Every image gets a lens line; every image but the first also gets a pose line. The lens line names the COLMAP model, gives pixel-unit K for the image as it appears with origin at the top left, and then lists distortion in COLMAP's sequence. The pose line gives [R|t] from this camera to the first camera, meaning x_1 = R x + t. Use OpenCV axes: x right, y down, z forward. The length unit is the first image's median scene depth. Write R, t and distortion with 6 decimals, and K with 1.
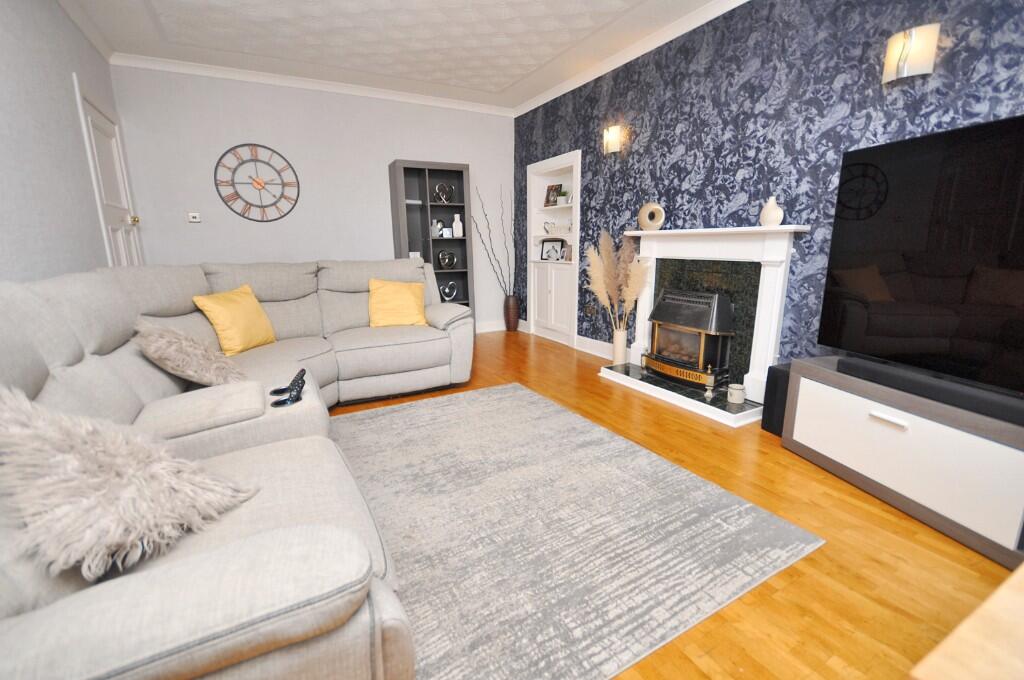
lens RADIAL K [[449.9, 0, 511.2], [0, 449.9, 341.4], [0, 0, 1]] dist [0.002467, -0.001756]
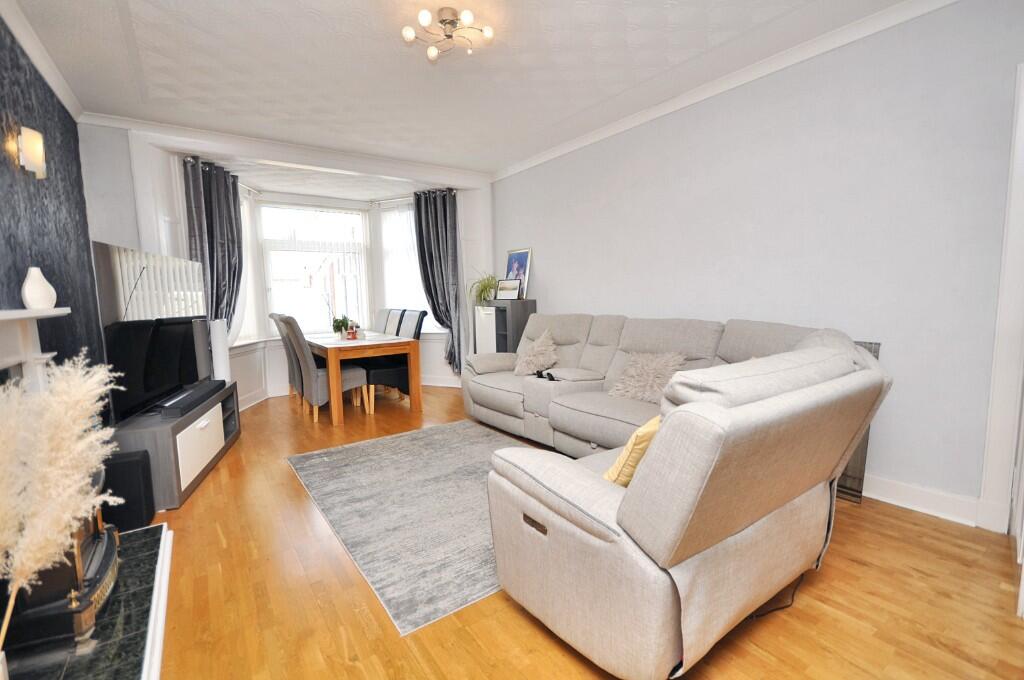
lens RADIAL K [[449.9, 0, 511.2], [0, 449.9, 341.4], [0, 0, 1]] dist [0.002467, -0.001756]
pose [[-0.993565, 0.041784, -0.105270, -0.065453], [0.006881, 0.950014, 0.312133, -0.351516], [0.113050, 0.309400, -0.944188, 1.471604]]
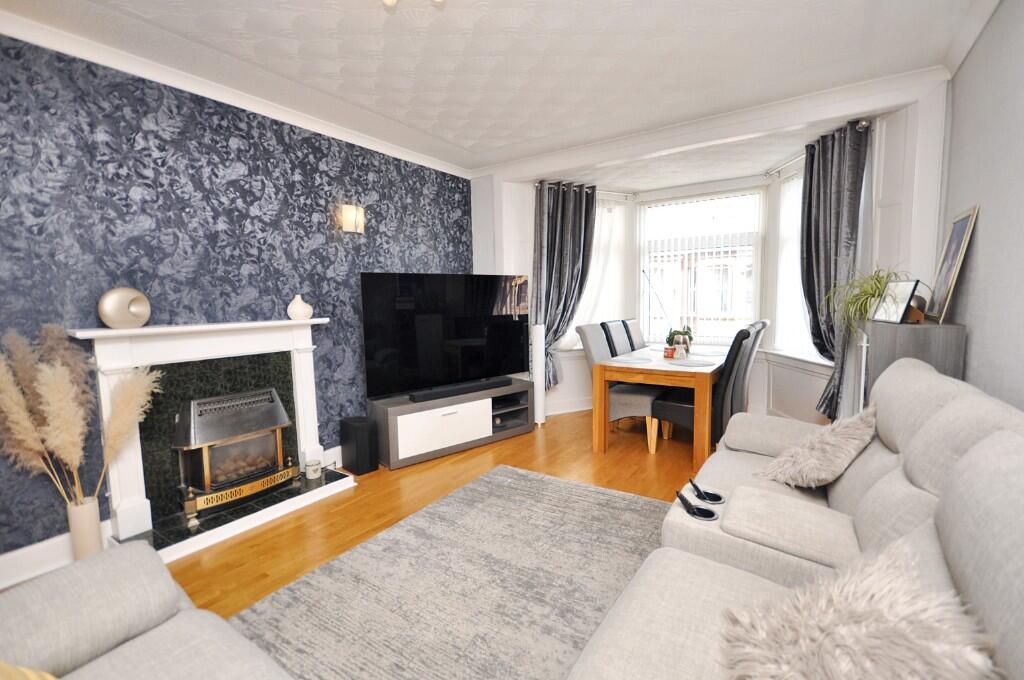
lens RADIAL K [[449.9, 0, 511.2], [0, 449.9, 341.4], [0, 0, 1]] dist [0.002467, -0.001756]
pose [[-0.457679, -0.069215, 0.886419, -0.591307], [0.210584, 0.960160, 0.183702, -0.250342], [-0.863819, 0.270742, -0.424870, 0.866123]]
